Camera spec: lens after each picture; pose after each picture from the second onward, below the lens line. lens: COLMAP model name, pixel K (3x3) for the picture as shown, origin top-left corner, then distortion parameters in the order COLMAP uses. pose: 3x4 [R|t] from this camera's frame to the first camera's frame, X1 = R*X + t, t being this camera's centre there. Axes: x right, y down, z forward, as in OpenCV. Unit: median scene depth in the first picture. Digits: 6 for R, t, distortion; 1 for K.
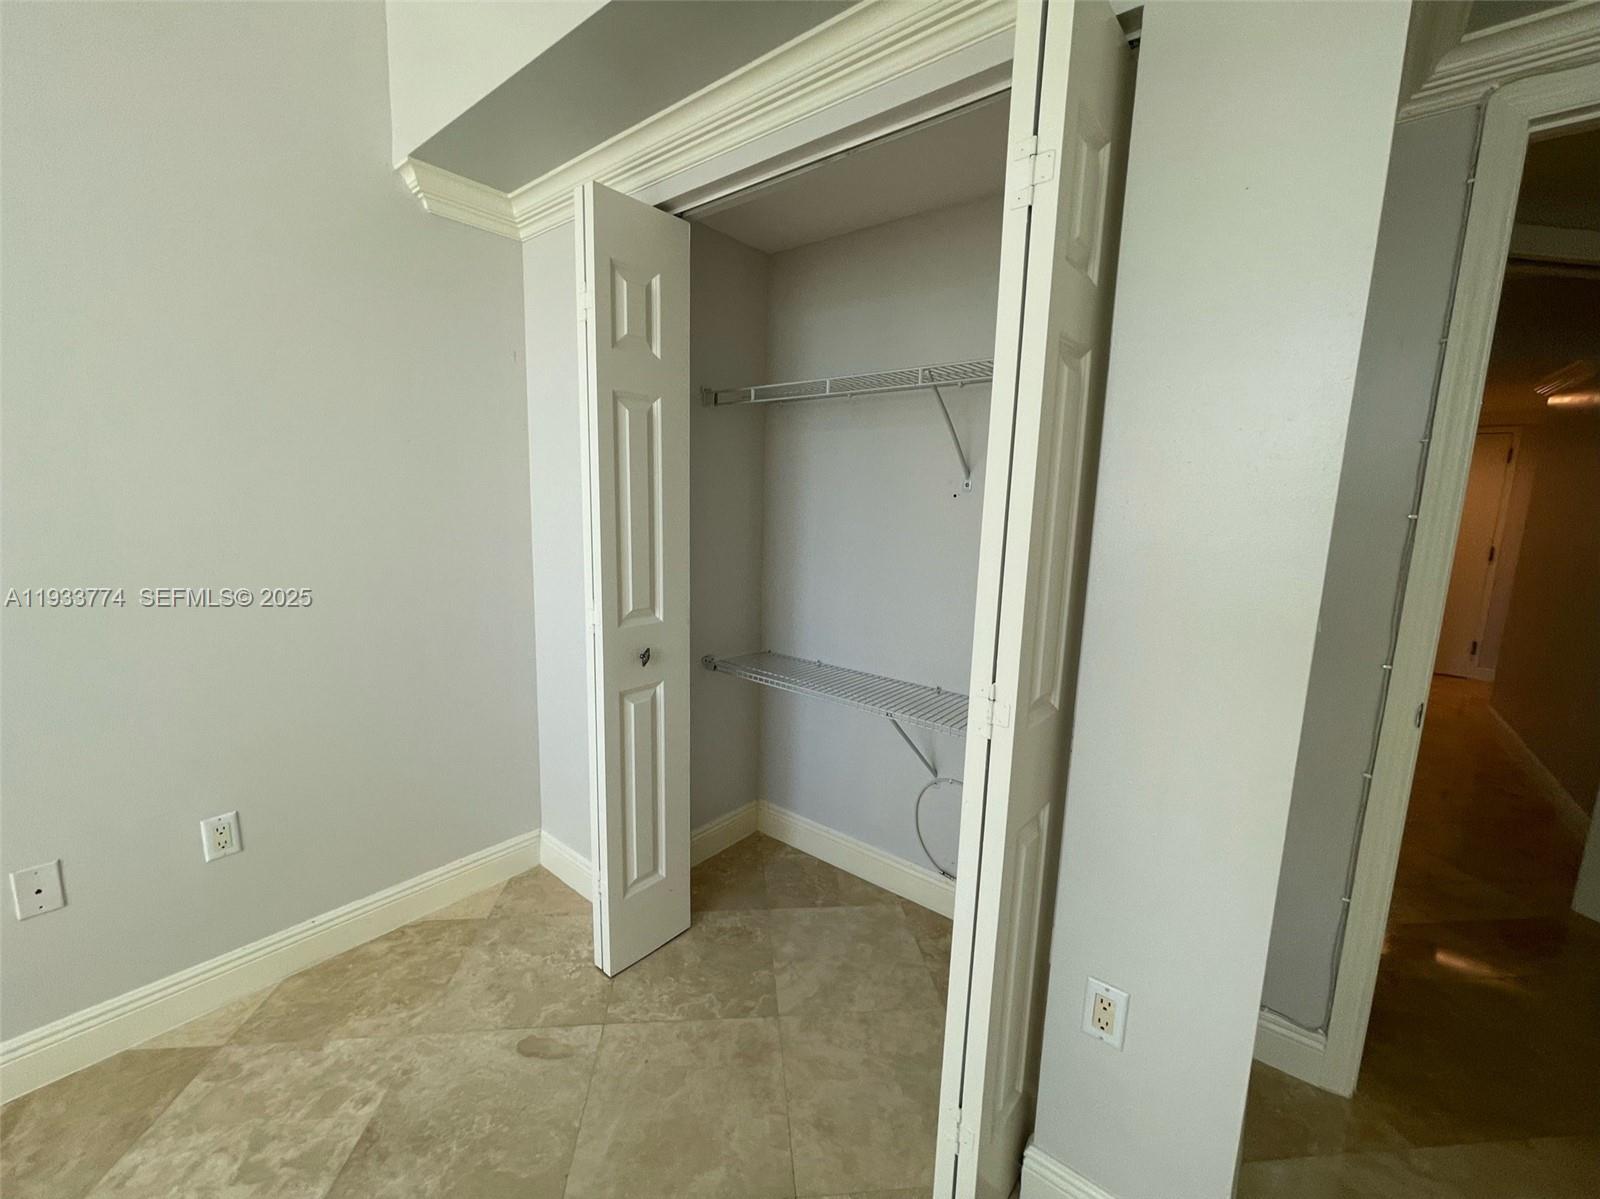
lens RADIAL K [[647.1, 0, 791.5], [0, 647.1, 599.7], [0, 0, 1]] dist [-0.000454, 0.000548]
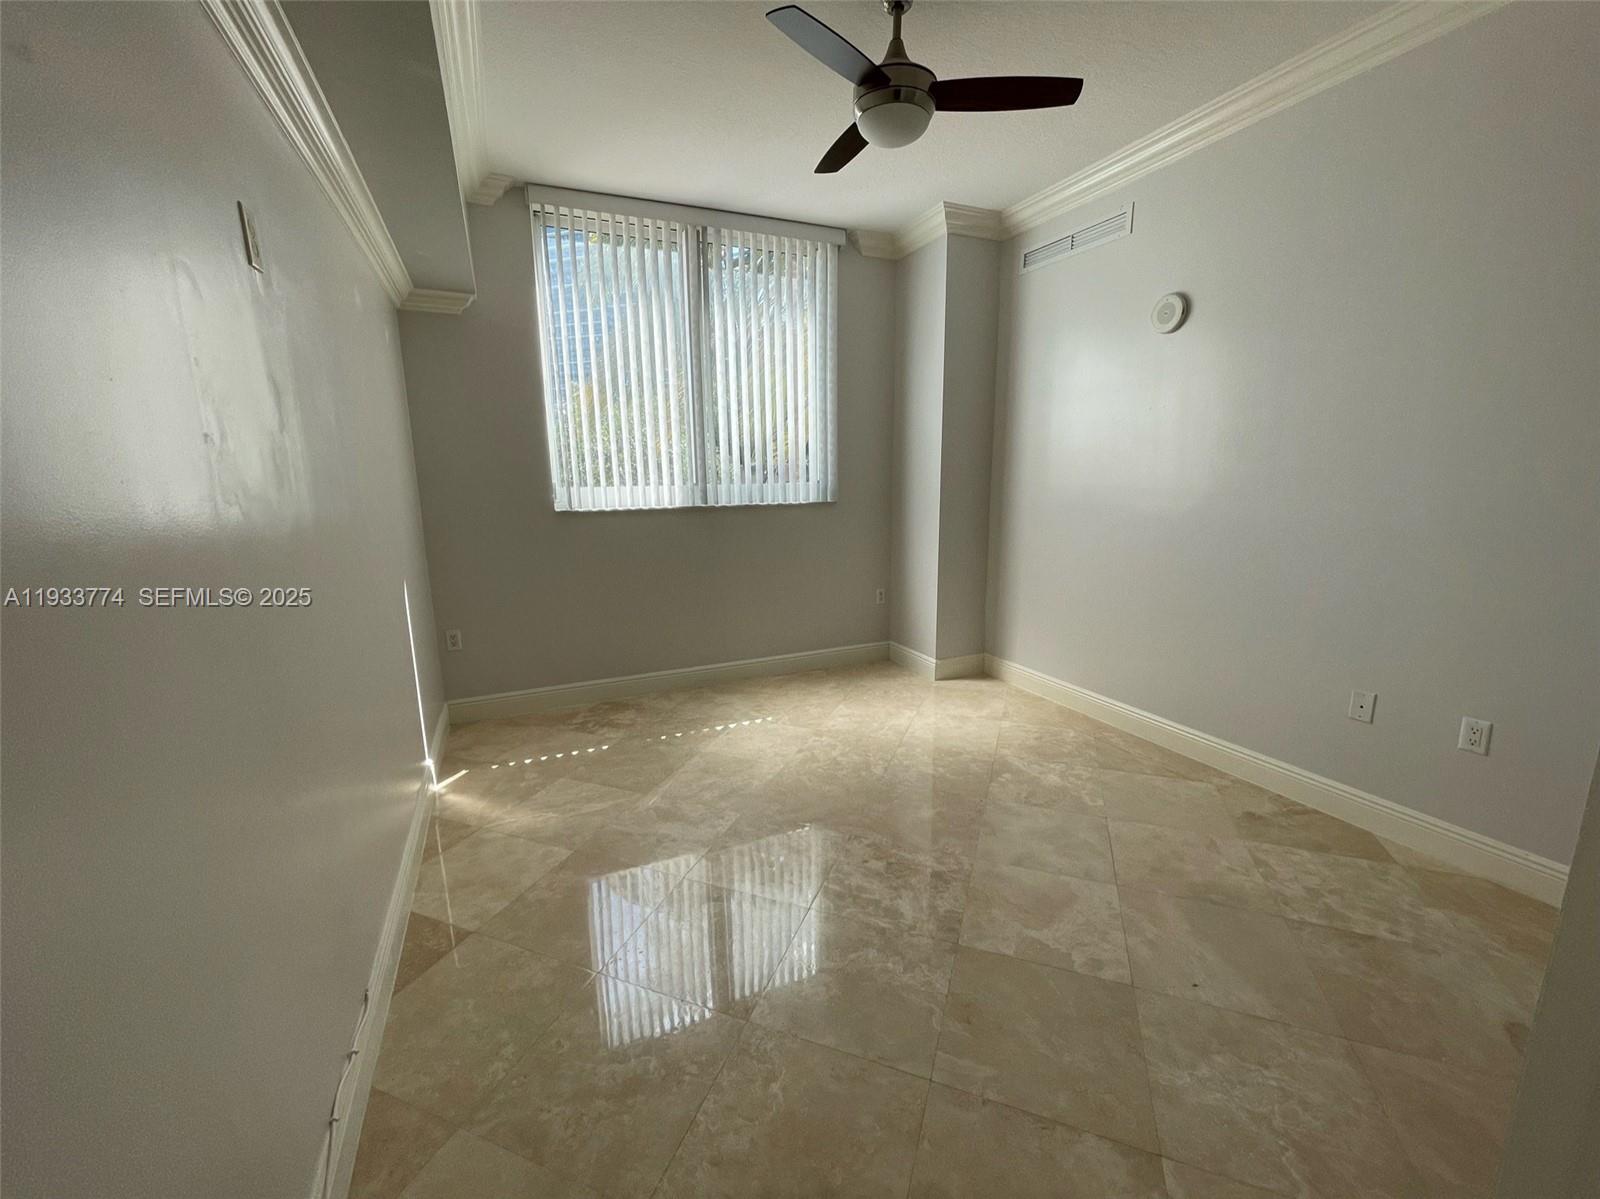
lens RADIAL K [[647.1, 0, 791.5], [0, 647.1, 599.7], [0, 0, 1]] dist [-0.000454, 0.000548]
pose [[-0.449889, 0.154110, -0.879688, 0.911665], [-0.133103, 0.962428, 0.236676, -0.018667], [0.883110, 0.223567, -0.412473, 0.308534]]
